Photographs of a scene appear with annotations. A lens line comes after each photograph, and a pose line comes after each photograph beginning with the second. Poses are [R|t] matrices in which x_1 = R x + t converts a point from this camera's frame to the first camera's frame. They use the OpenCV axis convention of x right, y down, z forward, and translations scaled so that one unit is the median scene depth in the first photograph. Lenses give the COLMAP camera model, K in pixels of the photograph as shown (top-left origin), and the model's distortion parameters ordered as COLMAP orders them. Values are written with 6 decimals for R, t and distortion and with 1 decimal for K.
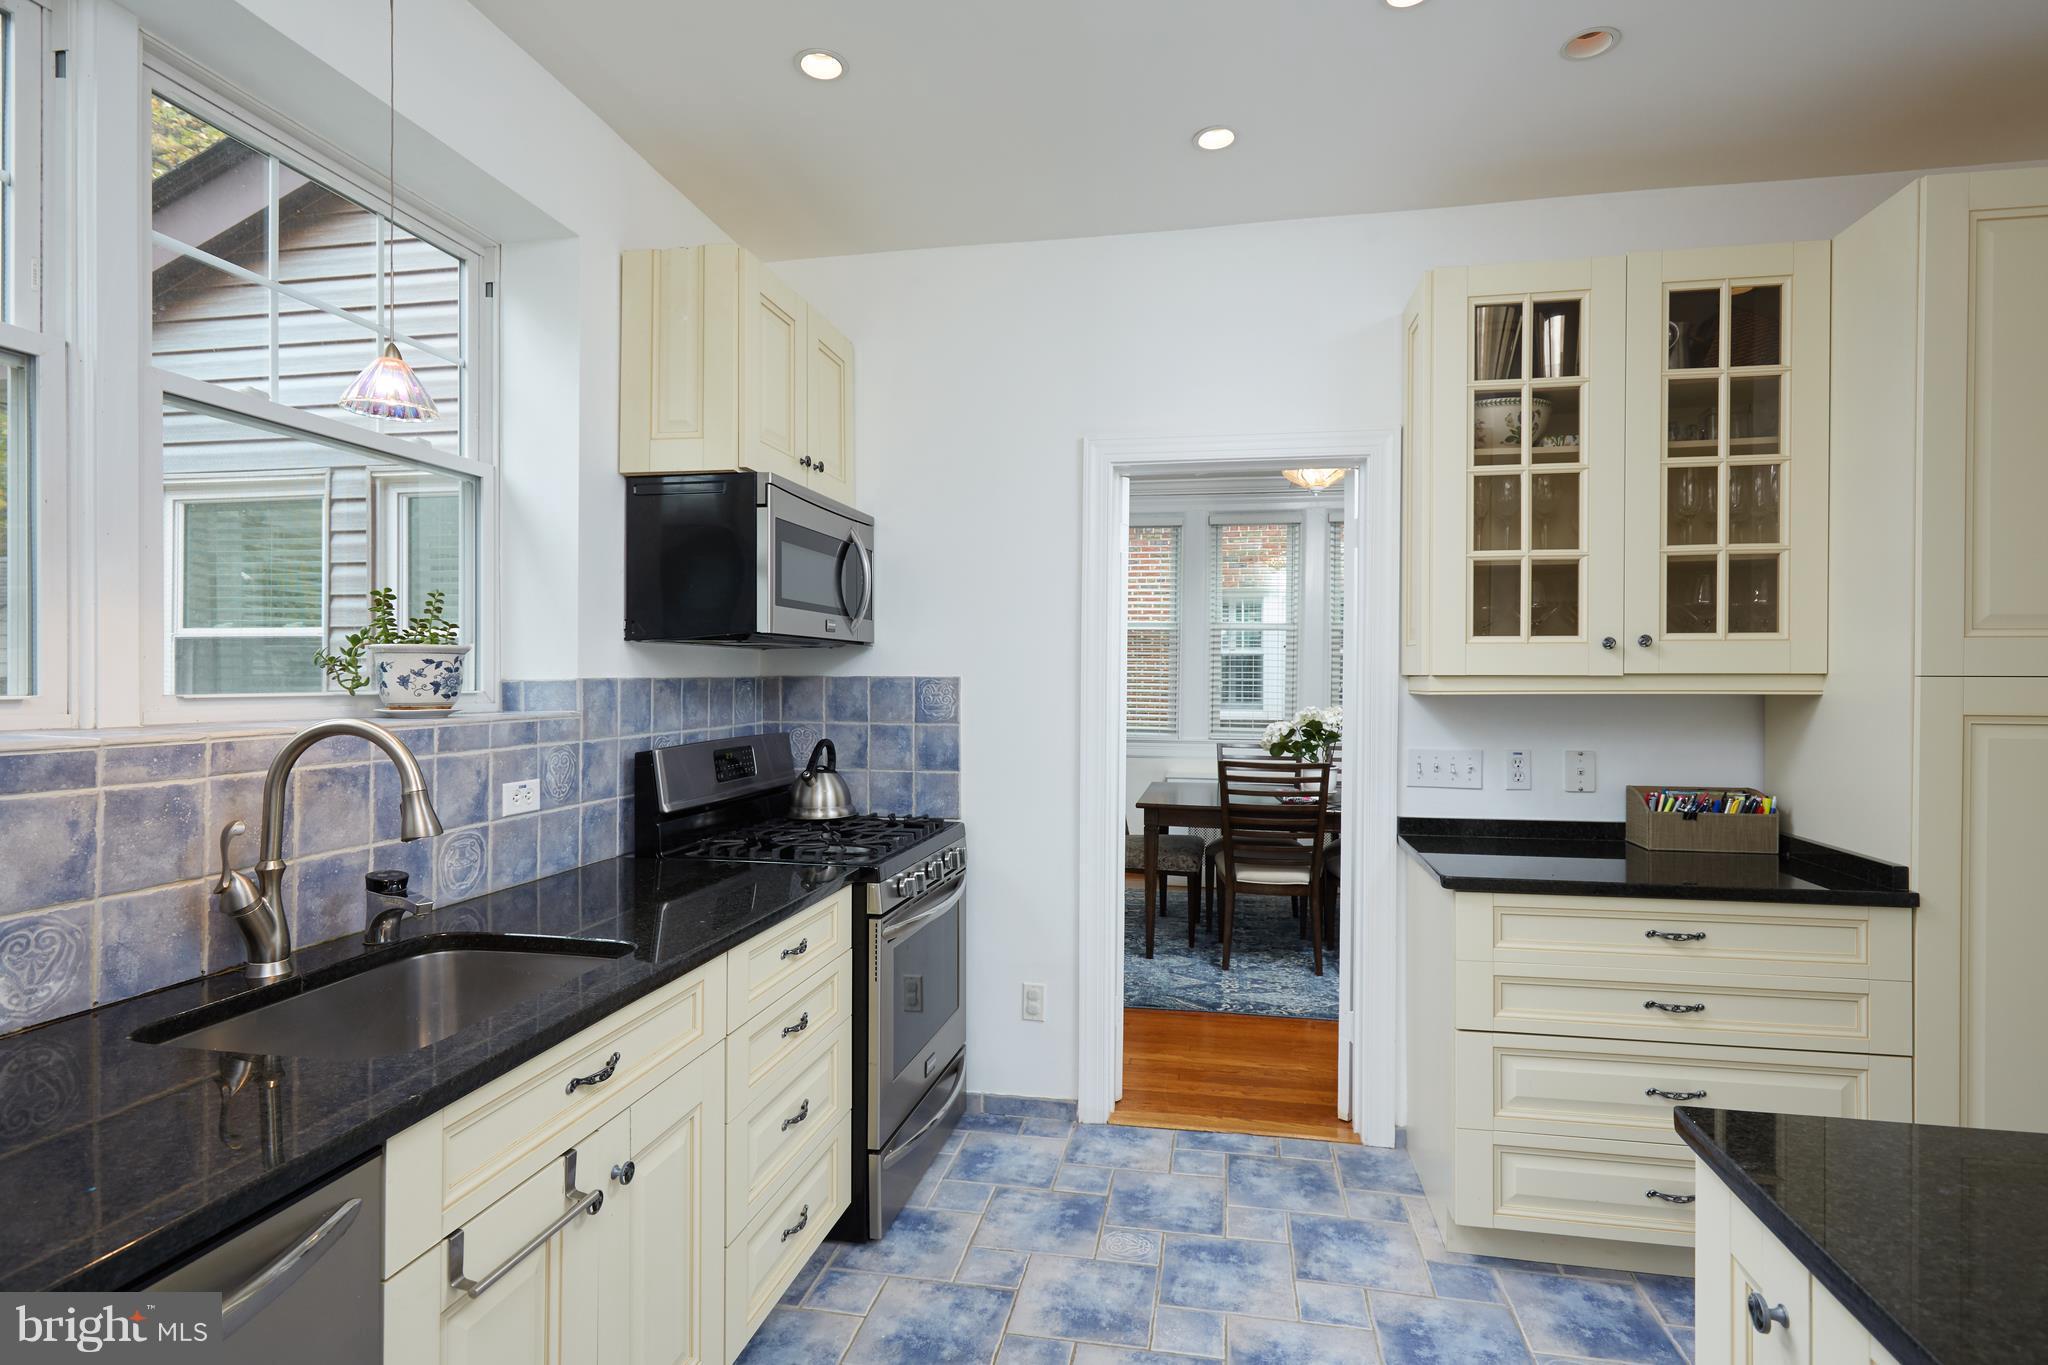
lens RADIAL K [[1024.2, 0, 1057.7], [0, 1024.2, 679.0], [0, 0, 1]] dist [0.005226, 0.000313]
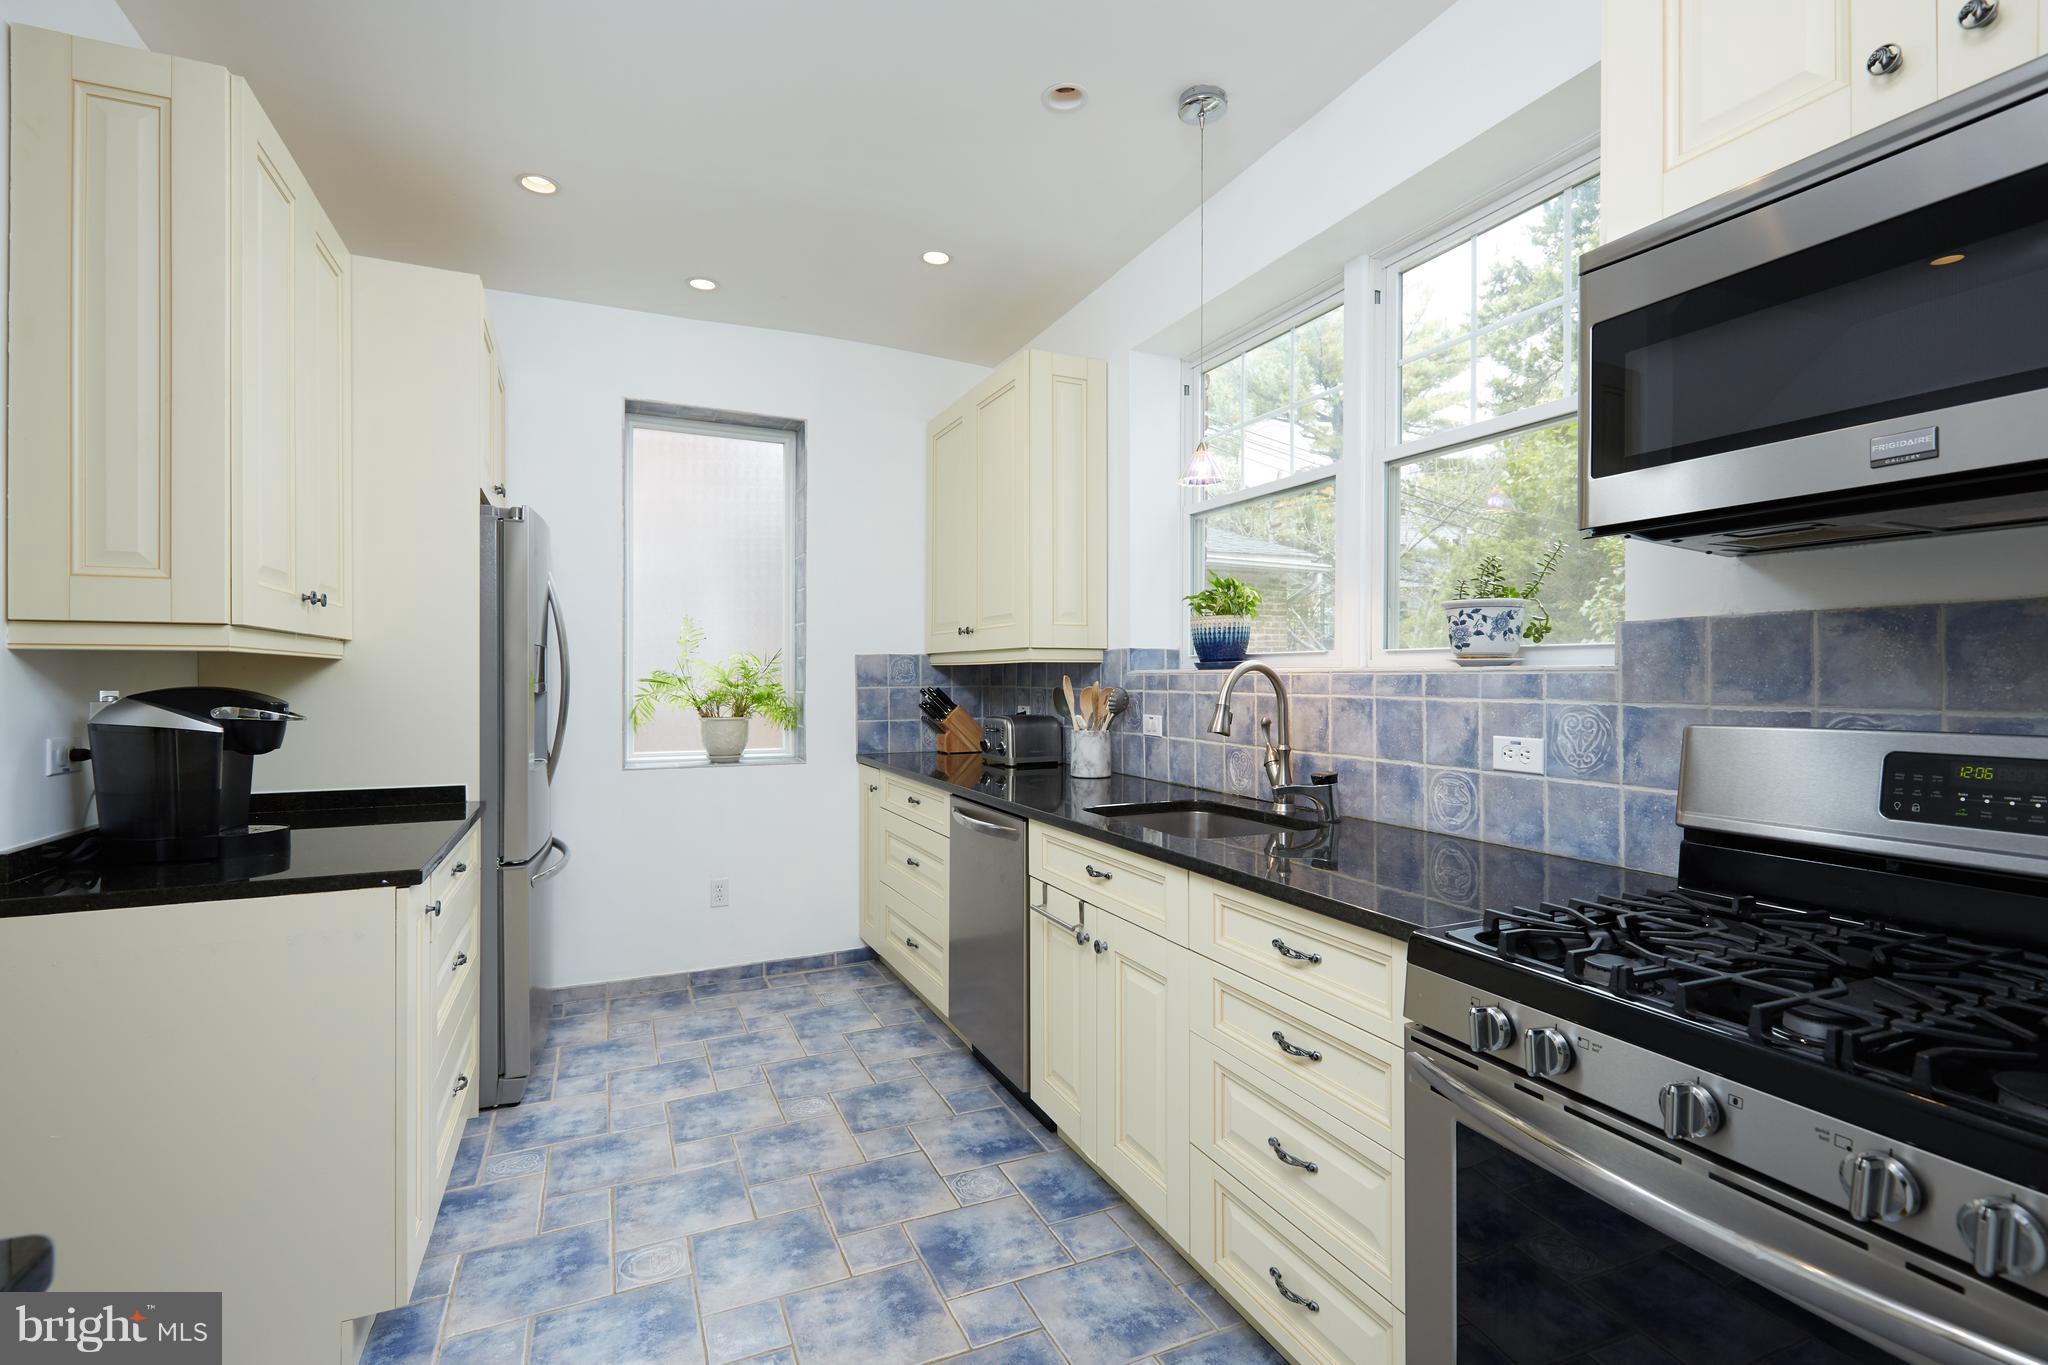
lens RADIAL K [[945.5, 0, 1032.2], [0, 945.5, 678.7], [0, 0, 1]] dist [0.003444, 0.000160]
pose [[-0.828528, -0.001376, -0.559946, 0.291219], [-0.003293, 0.999992, 0.002415, 0.041126], [0.559938, 0.003844, -0.828525, 1.315834]]
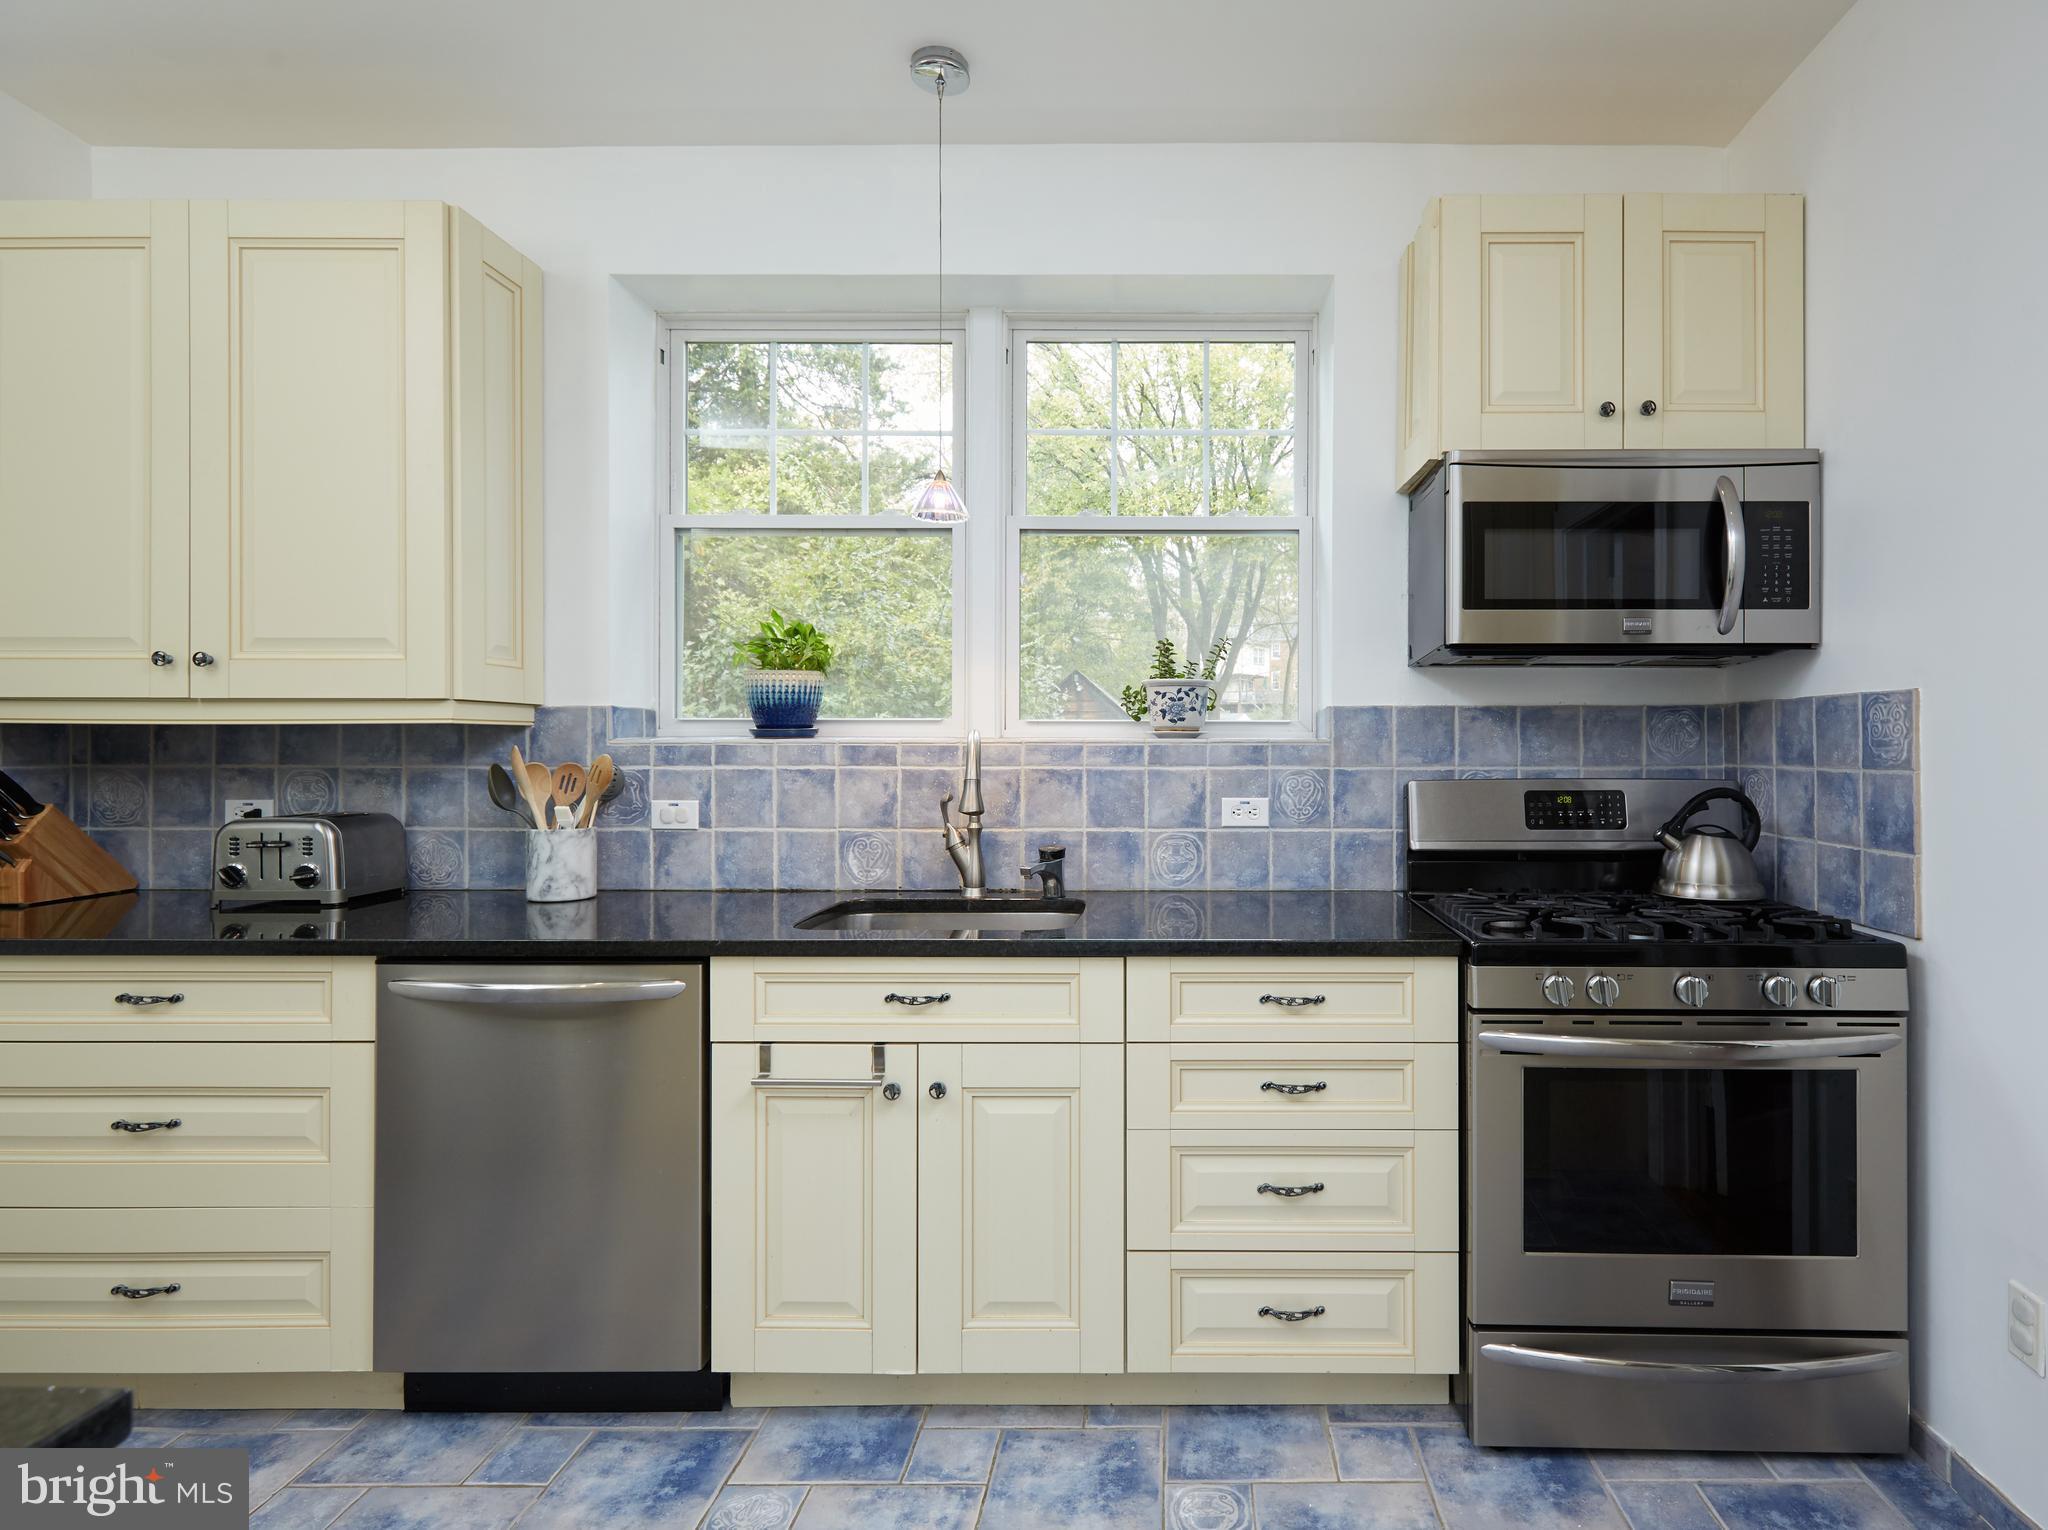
lens RADIAL K [[1074.9, 0, 1169.0], [0, 1074.9, 750.1], [0, 0, 1]] dist [-0.000203, 0.001851]
pose [[0.167406, -0.000729, -0.985888, 0.554970], [-0.001990, 0.999997, -0.001077, 0.043954], [0.985886, 0.002142, 0.167405, 0.648047]]
